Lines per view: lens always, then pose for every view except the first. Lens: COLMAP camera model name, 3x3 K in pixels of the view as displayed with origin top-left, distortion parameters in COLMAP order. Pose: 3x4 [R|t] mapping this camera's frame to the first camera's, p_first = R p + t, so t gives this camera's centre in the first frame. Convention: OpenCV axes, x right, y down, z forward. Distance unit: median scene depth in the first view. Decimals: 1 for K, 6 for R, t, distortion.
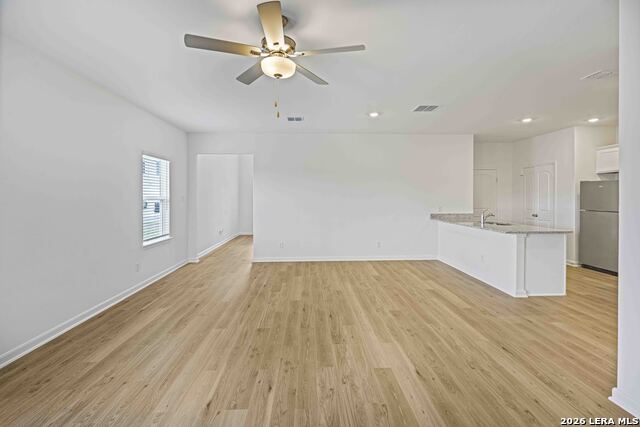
lens RADIAL K [[298.0, 0, 318.5], [0, 298.0, 198.1], [0, 0, 1]] dist [-0.002208, 0.000280]
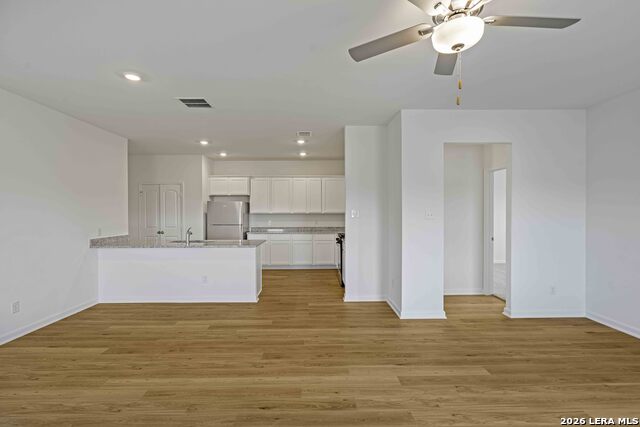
lens RADIAL K [[303.2, 0, 316.0], [0, 303.2, 214.6], [0, 0, 1]] dist [-0.000867, 0.000038]
pose [[0.026420, -0.005812, 0.999634, -0.578541], [0.008754, 0.999946, 0.005582, -0.007831], [-0.999613, 0.008603, 0.026470, 0.868139]]
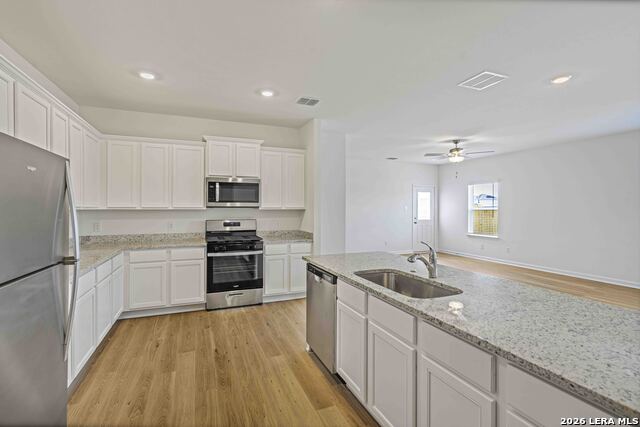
lens RADIAL K [[297.0, 0, 312.7], [0, 297.0, 206.1], [0, 0, 1]] dist [-0.000884, 0.000286]
pose [[-0.943503, -0.000533, -0.331363, 1.257301], [-0.000835, 0.999999, 0.000770, -0.016694], [0.331362, 0.001003, -0.943503, 1.994029]]
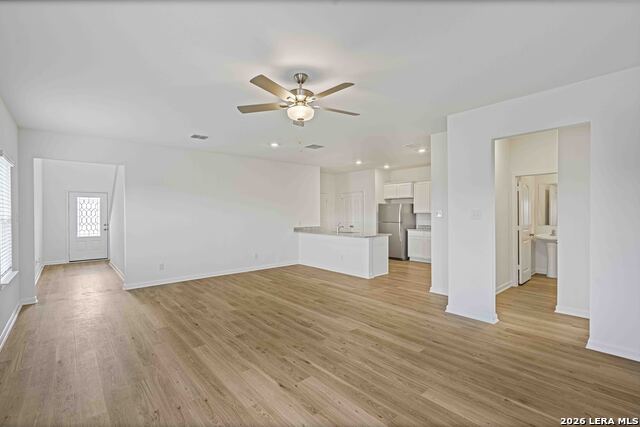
lens RADIAL K [[289.2, 0, 316.9], [0, 289.2, 213.8], [0, 0, 1]] dist [-0.000302, 0.000123]
pose [[0.783374, -0.004054, 0.621537, -0.561547], [0.007716, 0.999965, -0.003202, -0.001118], [-0.621503, 0.007304, 0.783378, -0.010540]]
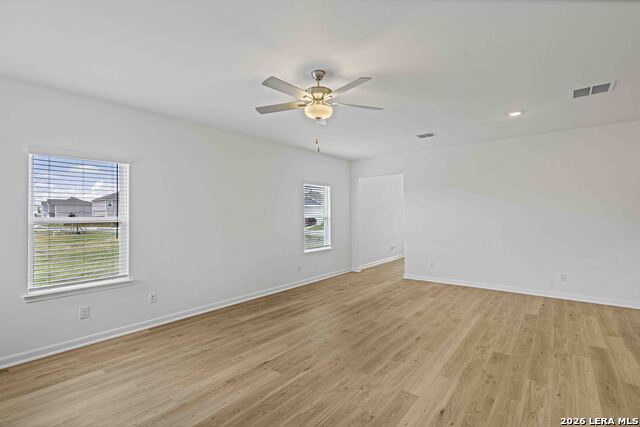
lens RADIAL K [[299.3, 0, 318.5], [0, 299.3, 210.1], [0, 0, 1]] dist [0.000939, 0.000577]
pose [[0.754166, -0.014602, -0.656521, 0.440790], [0.002634, 0.999812, -0.019212, -0.004757], [0.656679, 0.012760, 0.754063, 0.043122]]
